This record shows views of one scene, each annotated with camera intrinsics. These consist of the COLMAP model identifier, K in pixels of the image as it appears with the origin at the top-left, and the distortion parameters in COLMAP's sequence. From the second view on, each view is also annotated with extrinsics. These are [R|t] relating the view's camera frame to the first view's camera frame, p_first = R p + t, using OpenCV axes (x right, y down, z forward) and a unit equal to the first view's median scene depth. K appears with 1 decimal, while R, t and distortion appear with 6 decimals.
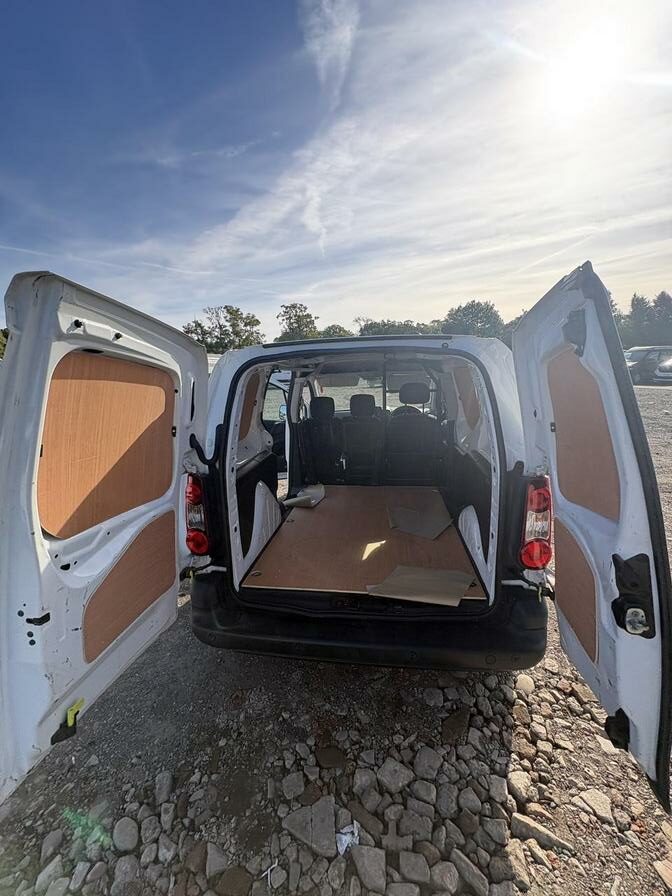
lens RADIAL K [[358.8, 0, 333.1], [0, 358.8, 444.5], [0, 0, 1]] dist [0.002738, 0.000622]
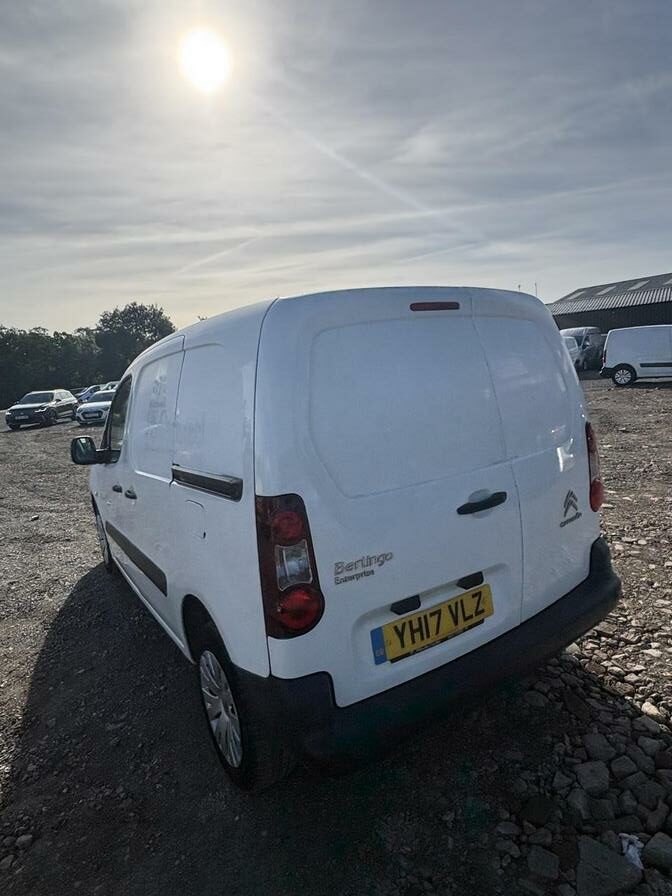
lens RADIAL K [[513.1, 0, 337.7], [0, 513.1, 447.8], [0, 0, 1]] dist [0.006386, -0.000528]
pose [[0.741920, -0.137749, 0.656186, -0.783120], [0.209296, 0.977346, -0.031473, 0.048356], [-0.636985, 0.160687, 0.753943, 0.263638]]
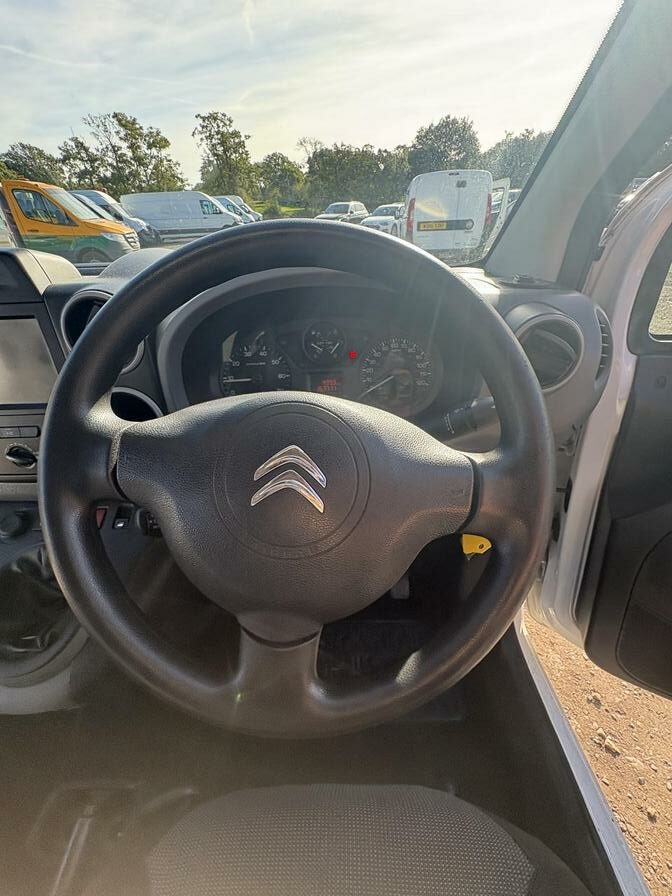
lens RADIAL K [[358.8, 0, 336.5], [0, 358.8, 444.9], [0, 0, 1]] dist [0.002738, 0.000622]
pose [[0.991168, -0.073885, 0.110125, 0.195722], [0.031290, 0.937267, 0.347206, -0.153588], [-0.128870, -0.340693, 0.931301, 1.556416]]
